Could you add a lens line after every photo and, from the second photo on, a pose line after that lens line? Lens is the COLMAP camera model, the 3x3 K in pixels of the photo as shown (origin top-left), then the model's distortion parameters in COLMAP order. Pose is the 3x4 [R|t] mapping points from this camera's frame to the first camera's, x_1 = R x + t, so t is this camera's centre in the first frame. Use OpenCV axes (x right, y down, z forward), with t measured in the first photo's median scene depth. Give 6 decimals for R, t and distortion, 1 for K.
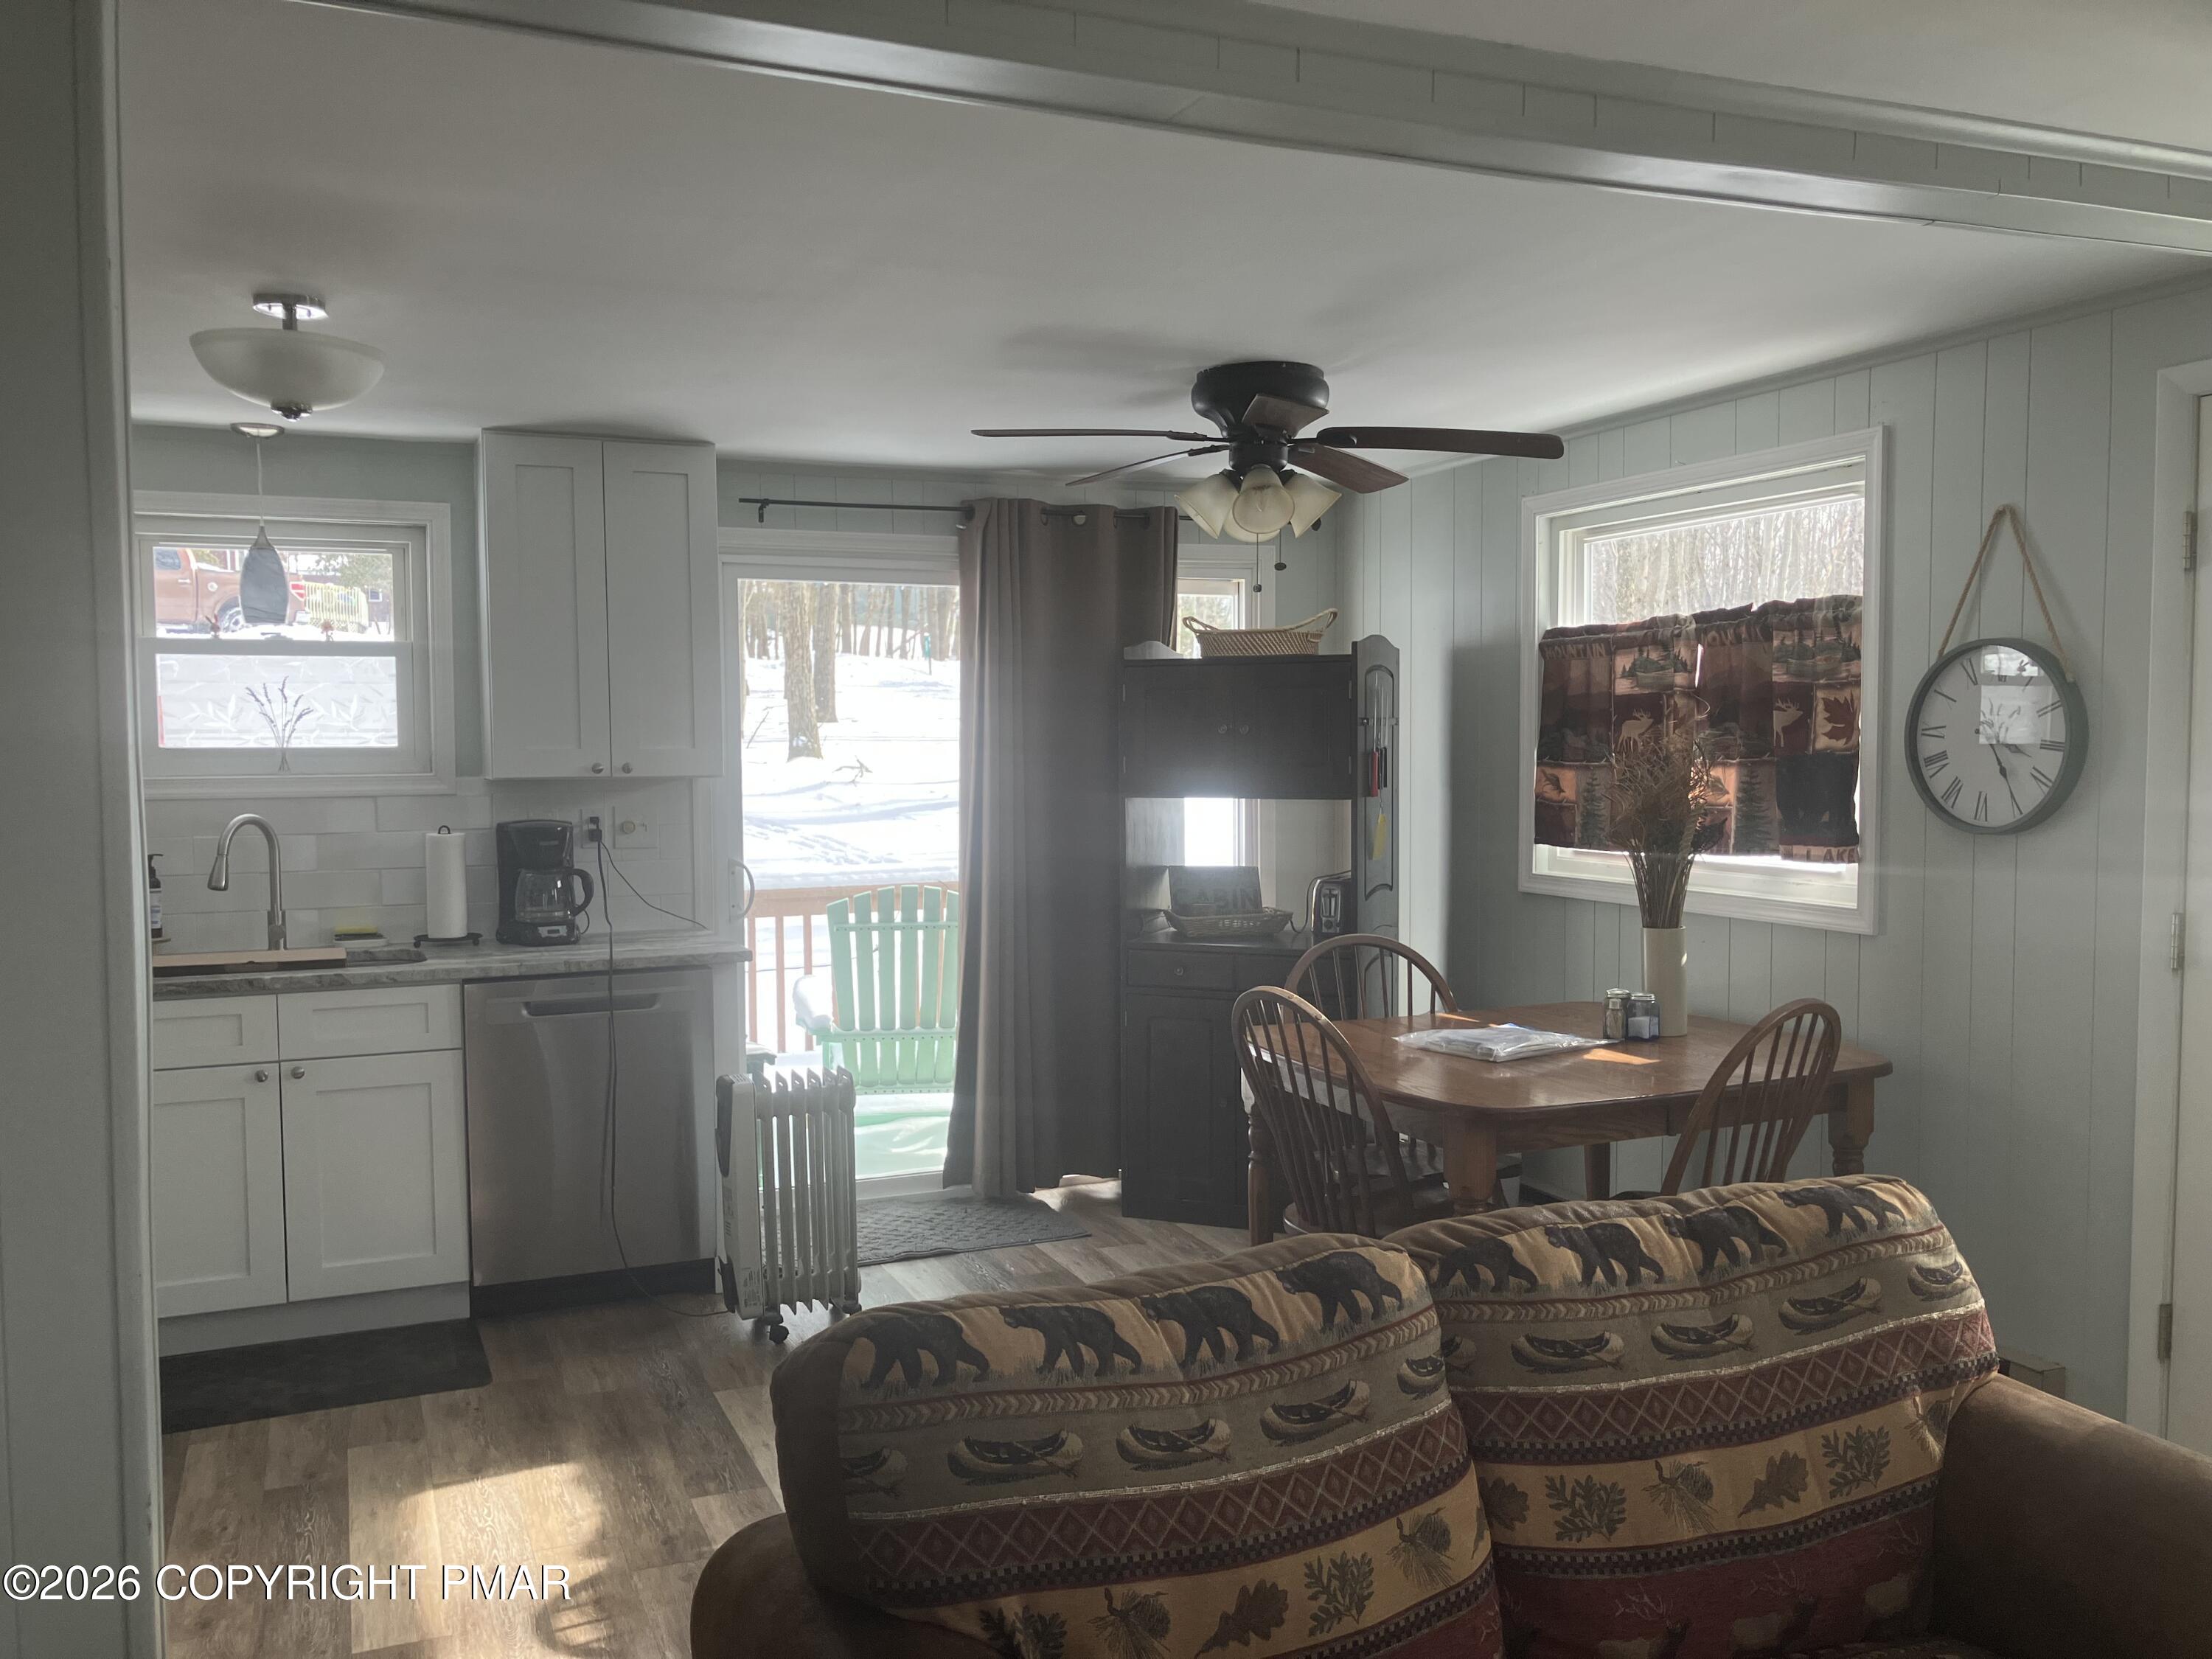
lens RADIAL K [[1824.4, 0, 1094.1], [0, 1824.4, 832.8], [0, 0, 1]] dist [0.007037, 0.019285]
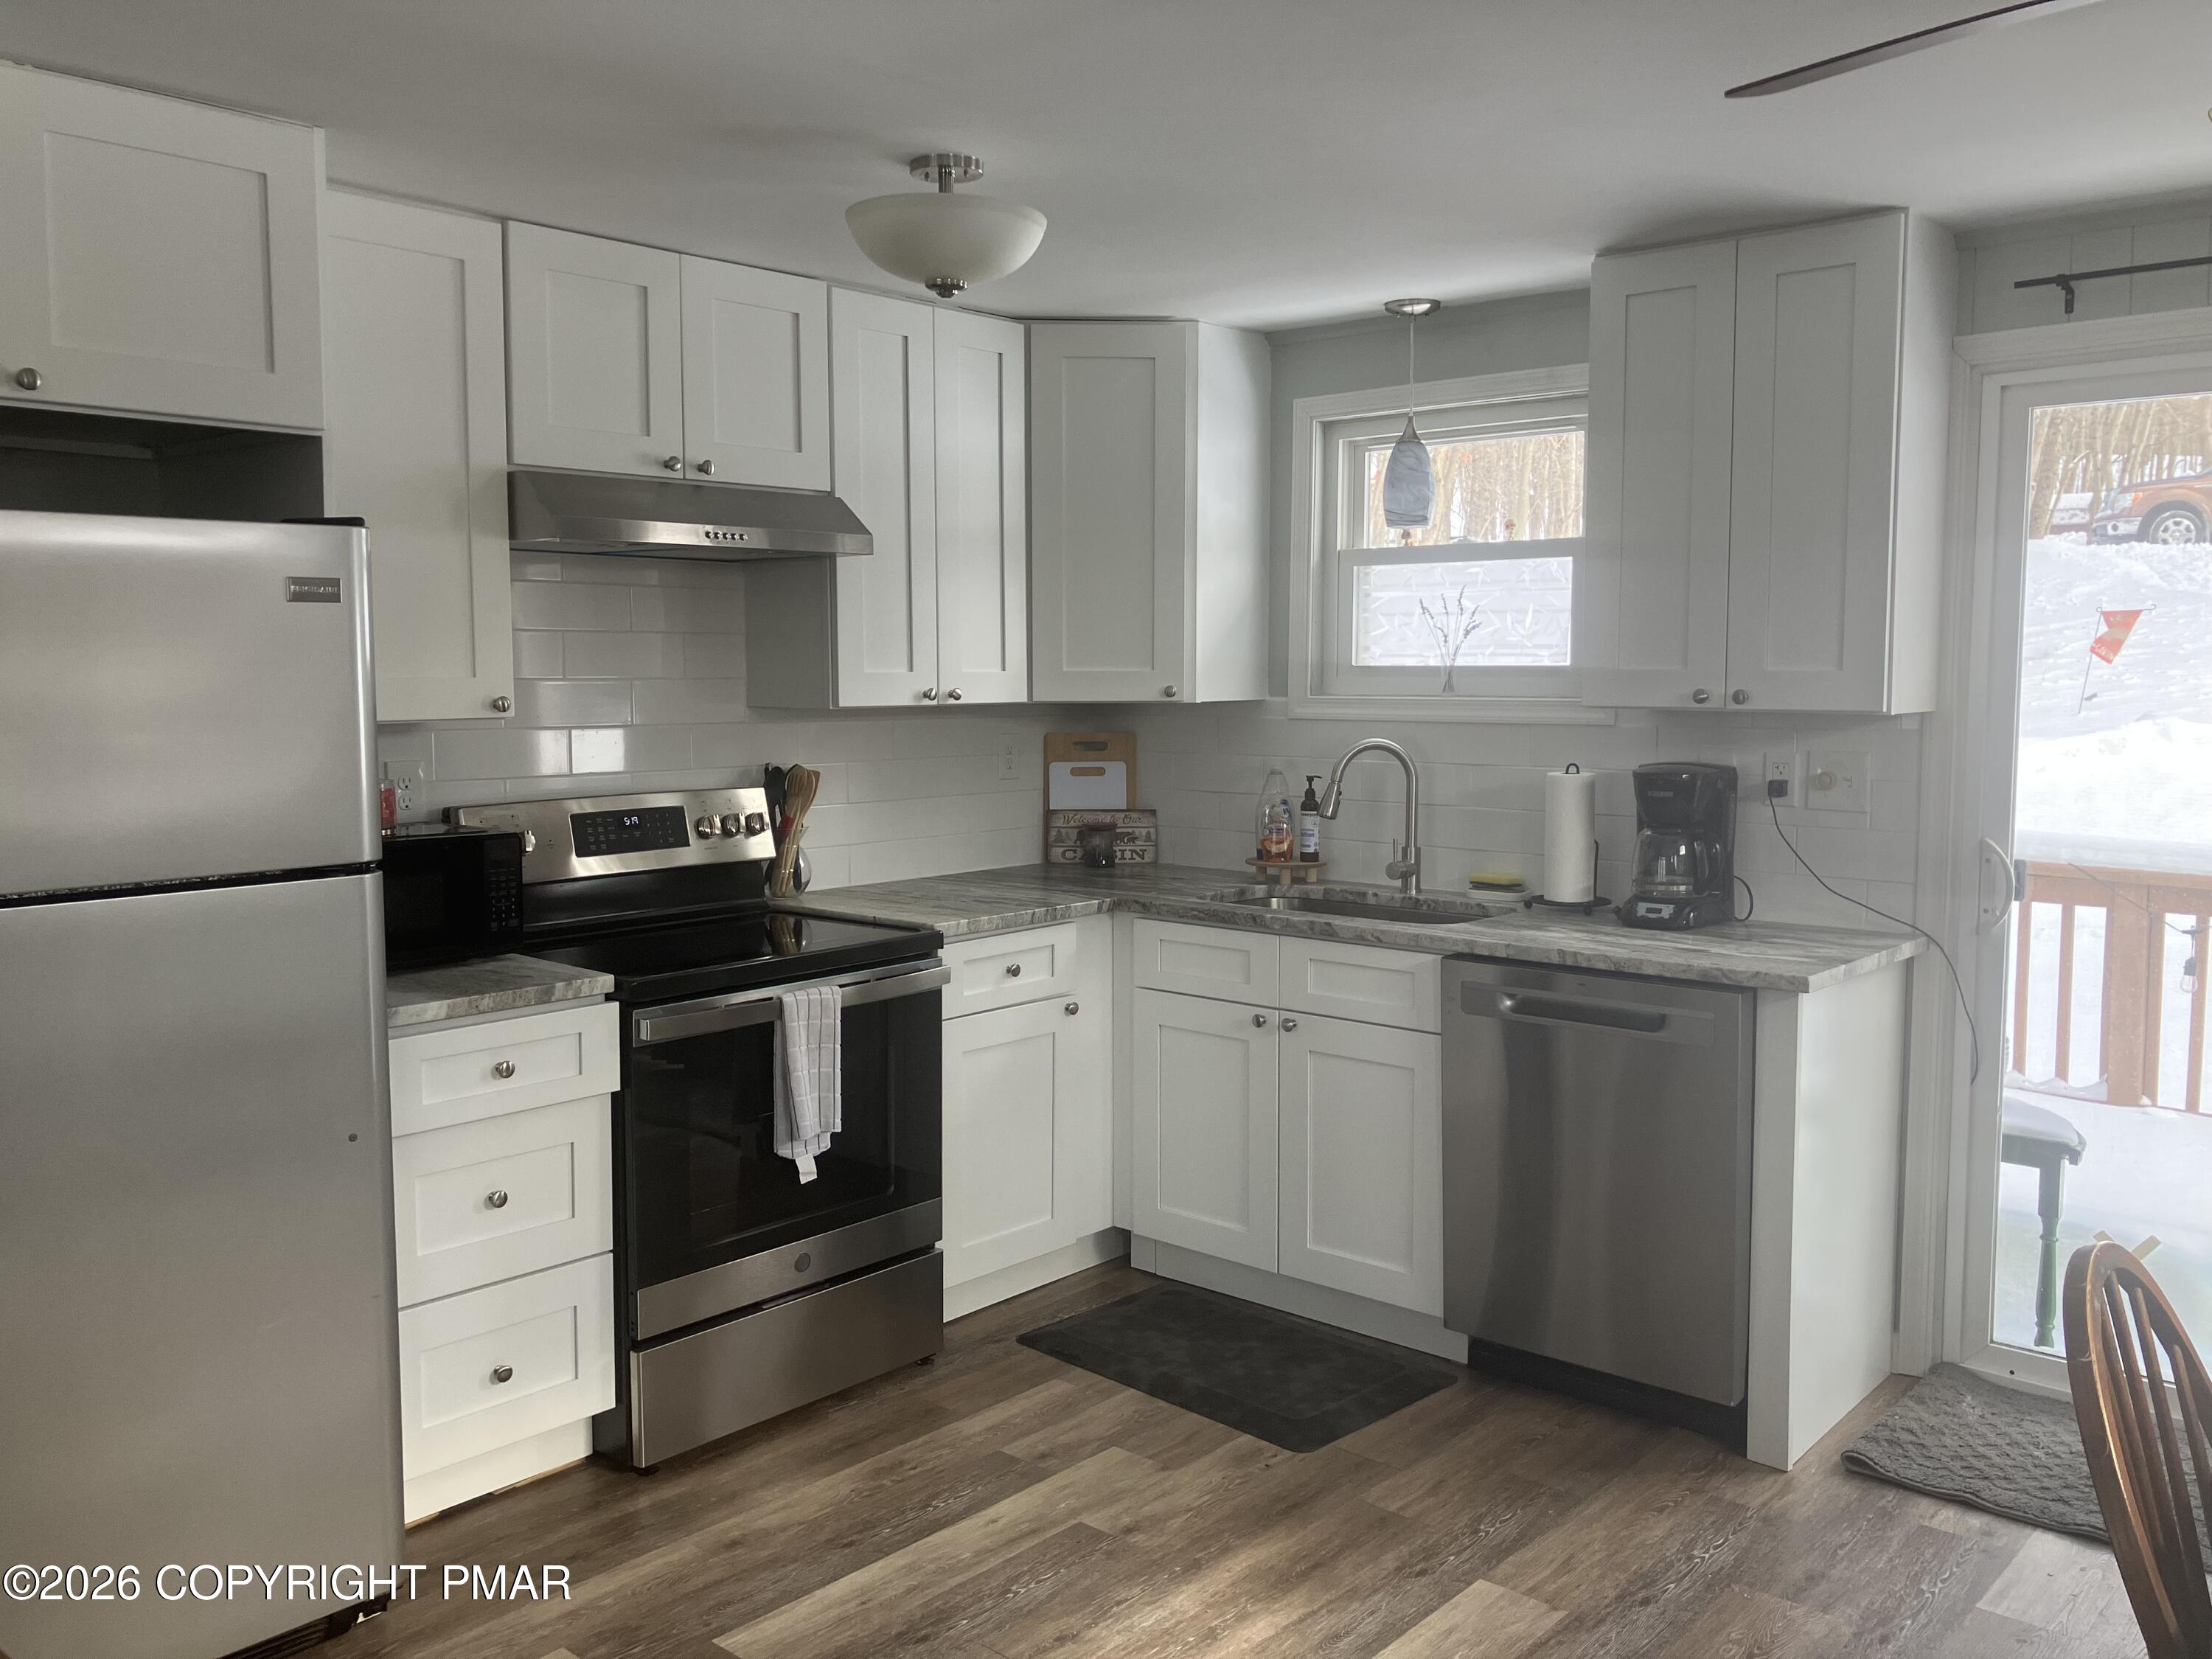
lens RADIAL K [[1824.4, 0, 1100.5], [0, 1824.4, 826.7], [0, 0, 1]] dist [0.007037, 0.019285]
pose [[0.407857, 0.087211, -0.908871, 0.299871], [-0.053254, 0.996005, 0.071674, -0.023129], [0.911491, 0.019168, 0.410872, 0.481629]]
